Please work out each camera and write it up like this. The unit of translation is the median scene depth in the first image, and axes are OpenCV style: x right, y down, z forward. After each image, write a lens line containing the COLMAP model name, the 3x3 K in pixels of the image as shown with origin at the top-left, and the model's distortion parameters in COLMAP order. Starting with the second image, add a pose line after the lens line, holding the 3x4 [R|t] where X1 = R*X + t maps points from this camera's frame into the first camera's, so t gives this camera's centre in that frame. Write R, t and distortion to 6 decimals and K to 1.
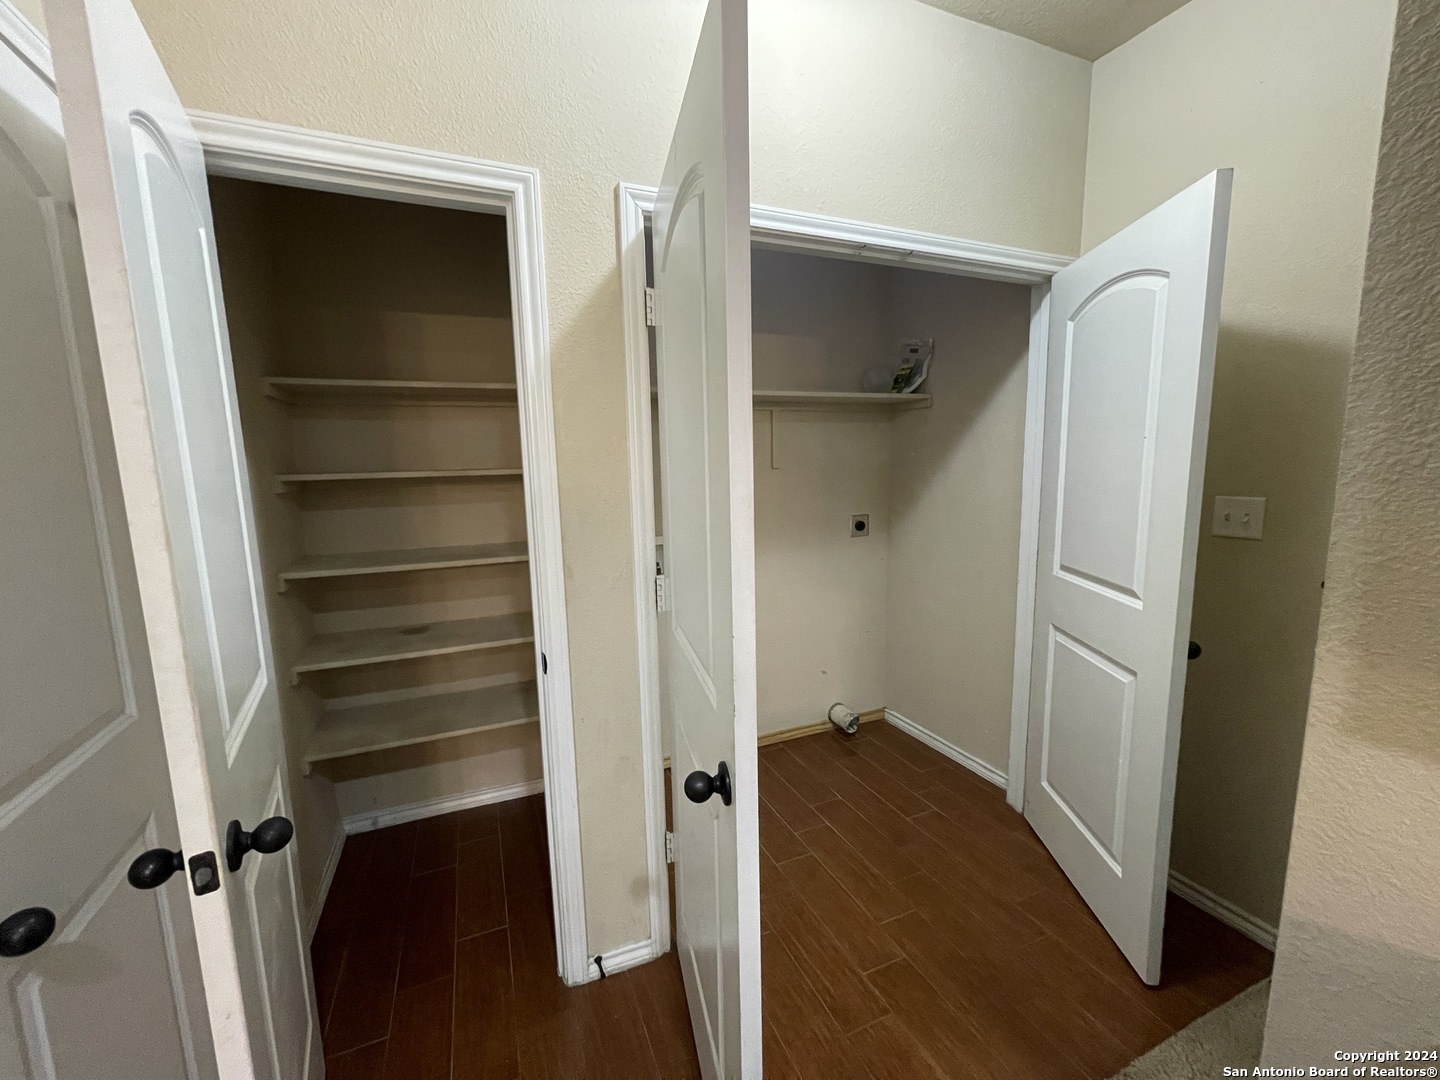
lens RADIAL K [[583.8, 0, 720.0], [0, 583.8, 540.0], [0, 0, 1]] dist [-0.003153, -0.000169]
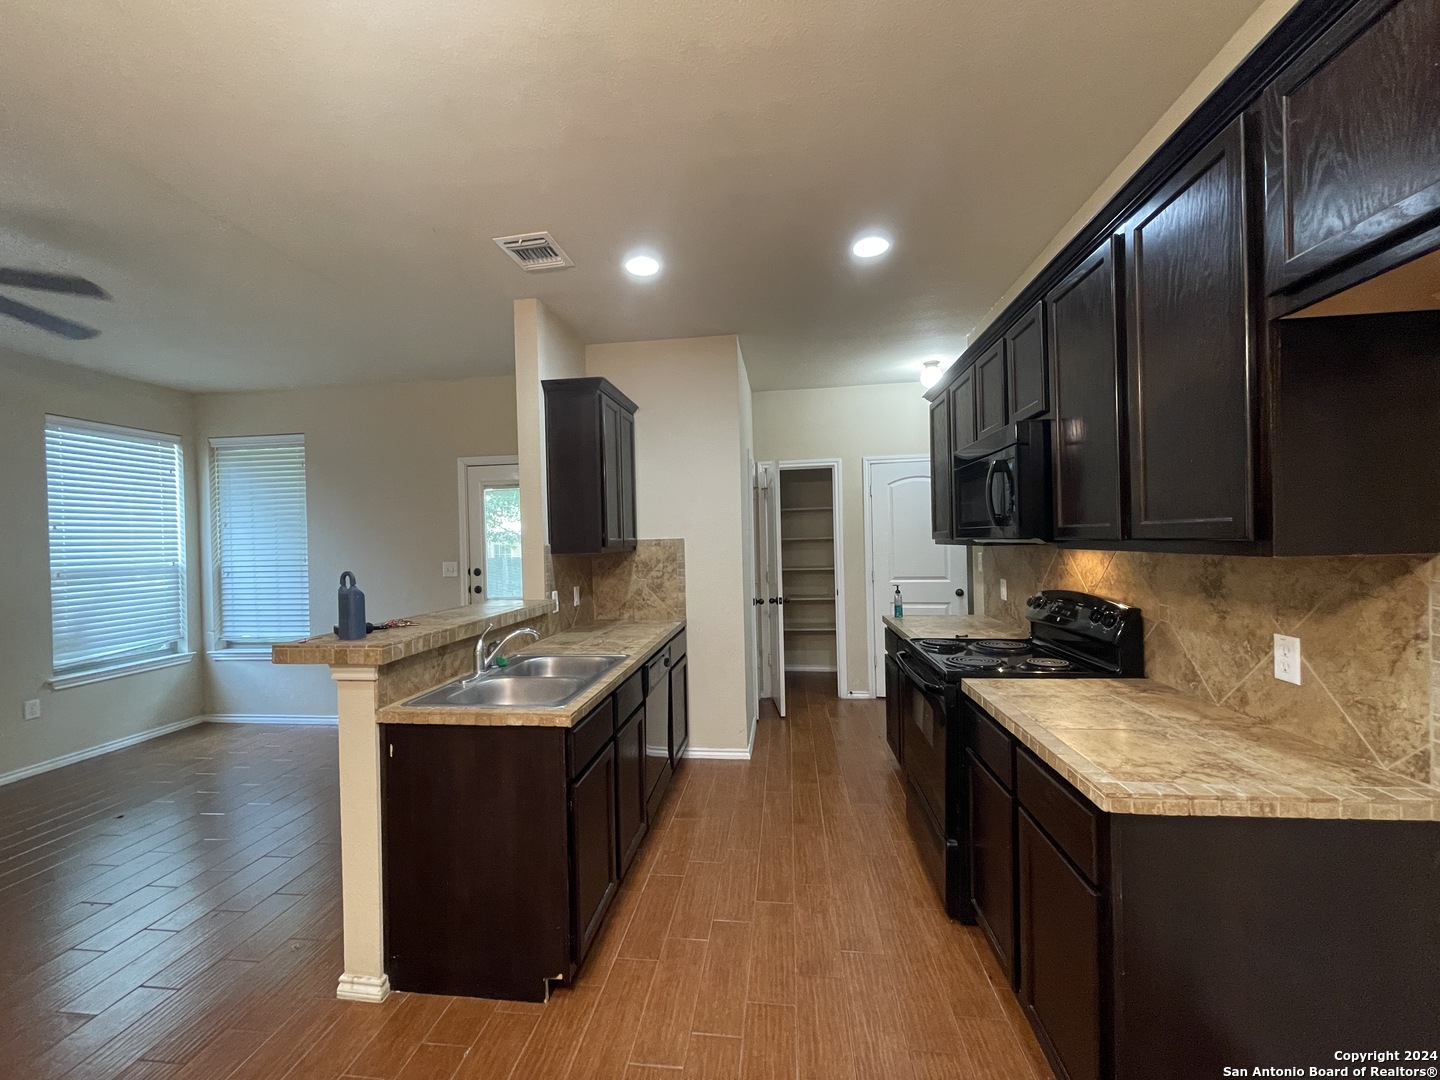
lens RADIAL K [[583.8, 0, 720.0], [0, 583.8, 540.0], [0, 0, 1]] dist [-0.003153, -0.000169]
pose [[0.867472, -0.003090, -0.497476, 0.570043], [-0.058541, 0.992399, -0.108244, 0.222949], [0.494029, 0.123021, 0.860698, -1.643426]]
